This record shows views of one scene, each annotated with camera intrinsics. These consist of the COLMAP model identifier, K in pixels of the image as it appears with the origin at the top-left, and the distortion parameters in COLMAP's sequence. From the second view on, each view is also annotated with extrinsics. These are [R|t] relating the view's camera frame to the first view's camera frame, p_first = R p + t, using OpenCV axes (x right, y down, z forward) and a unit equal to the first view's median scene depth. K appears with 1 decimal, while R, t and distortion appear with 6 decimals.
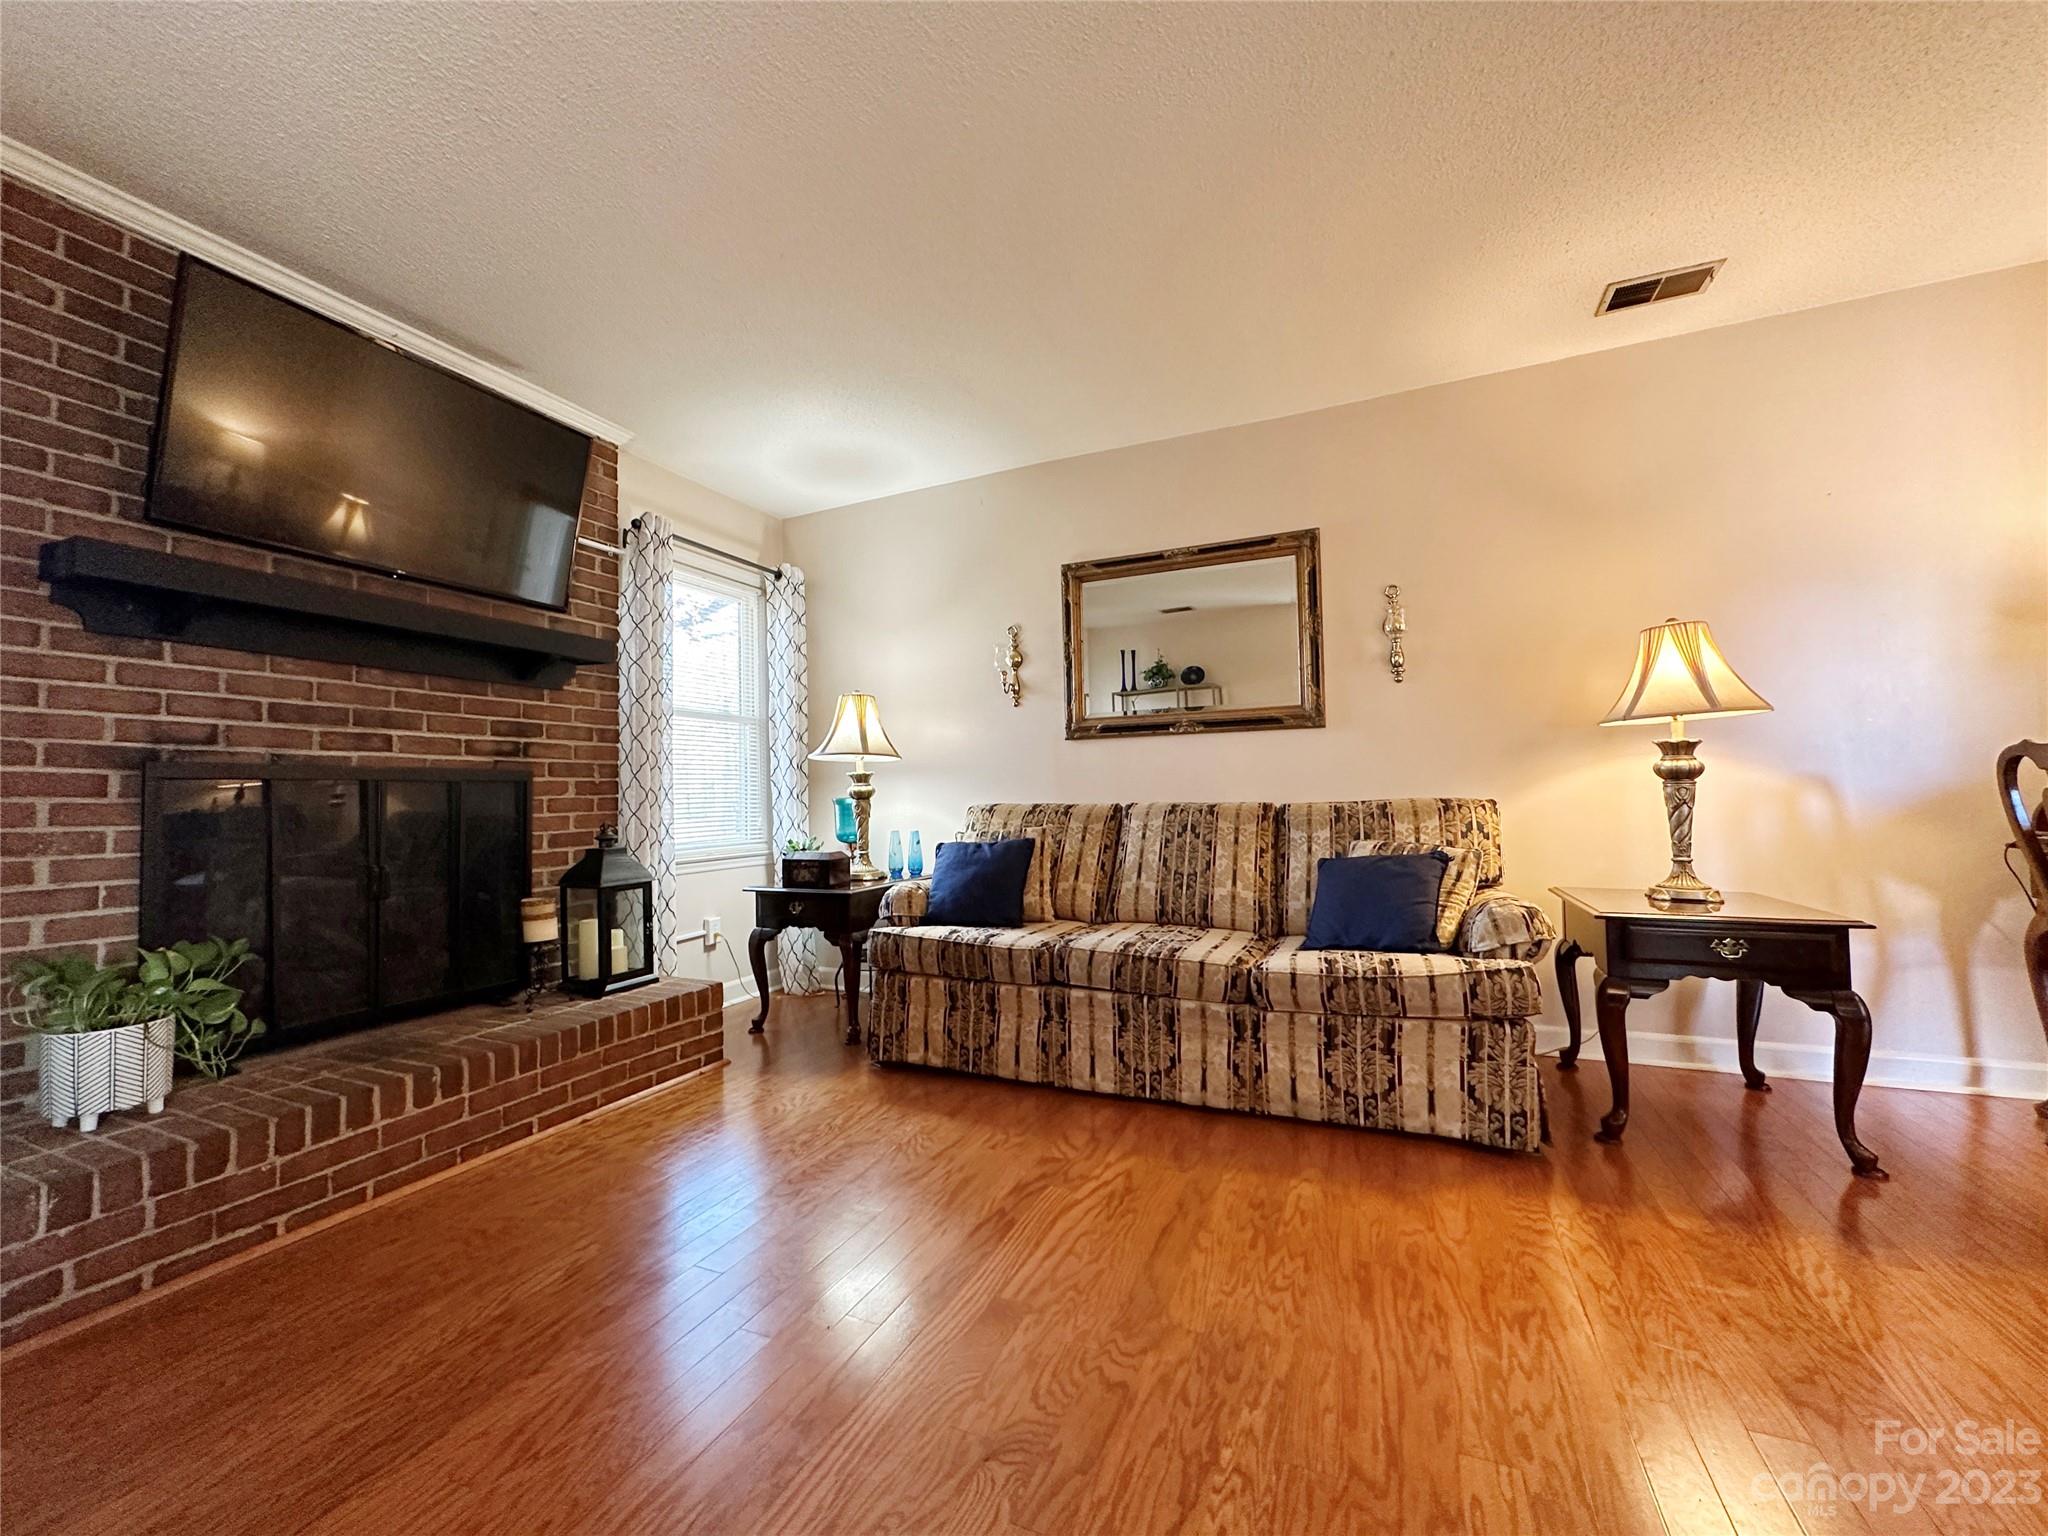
lens RADIAL K [[827.6, 0, 1031.9], [0, 827.6, 767.9], [0, 0, 1]] dist [-0.007154, 0.000719]
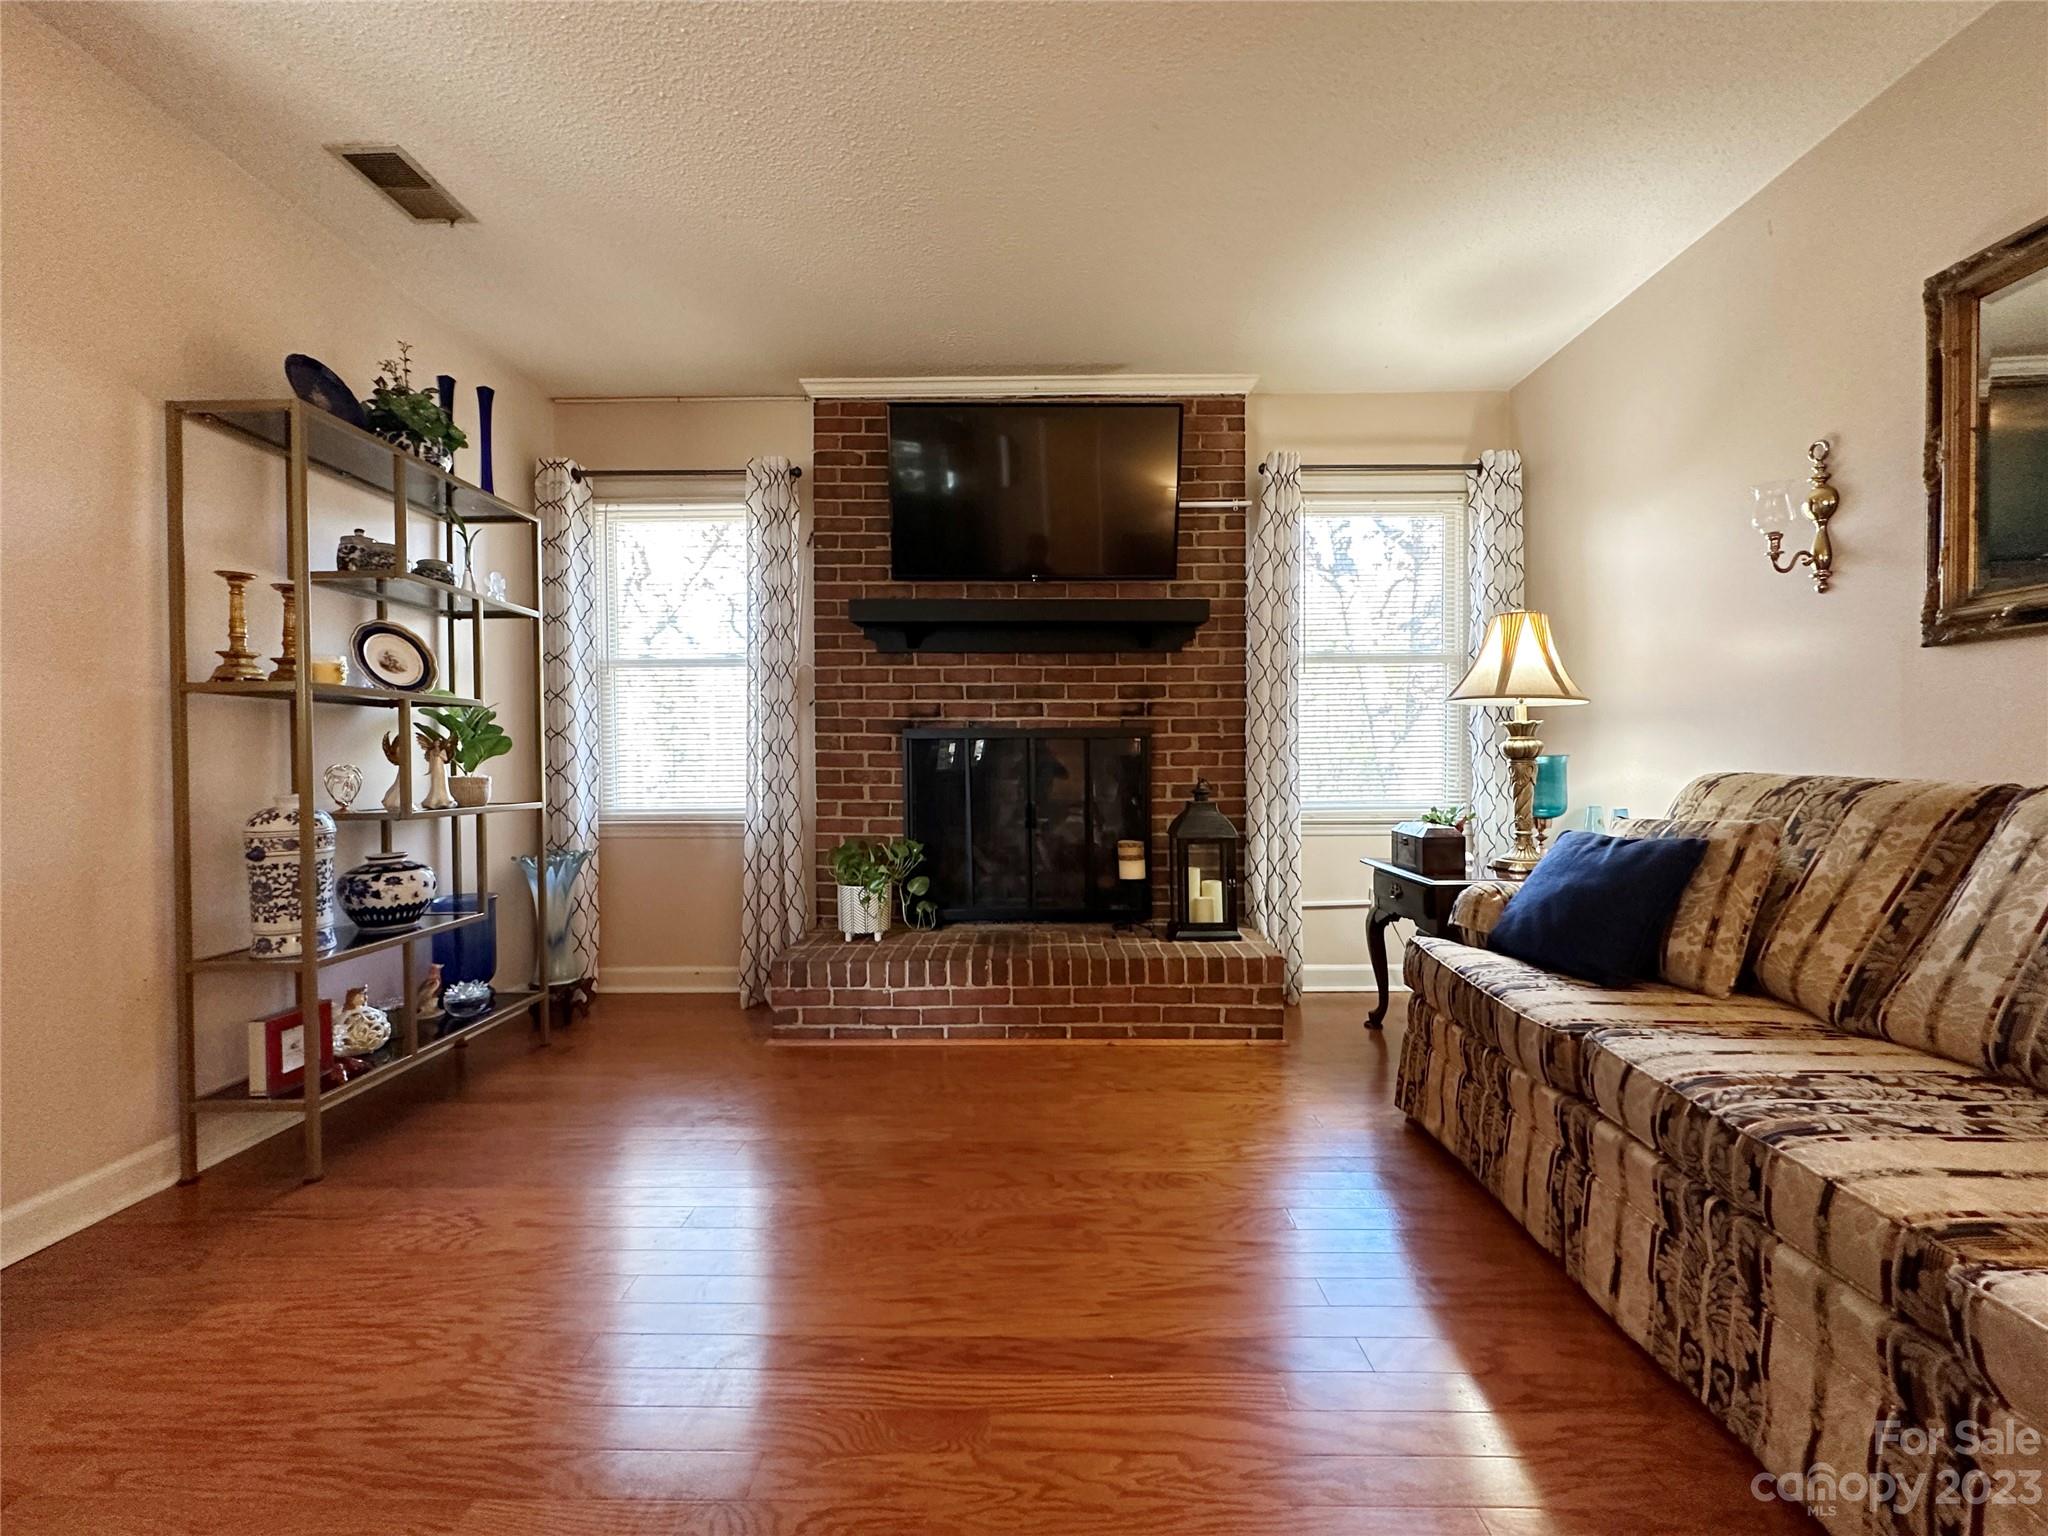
lens RADIAL K [[827.6, 0, 1031.2], [0, 827.6, 767.4], [0, 0, 1]] dist [-0.007154, 0.000719]
pose [[0.379582, 0.035022, -0.924495, 0.368577], [0.029393, 0.998322, 0.049887, -0.003814], [0.924691, -0.046110, 0.377916, 0.418999]]
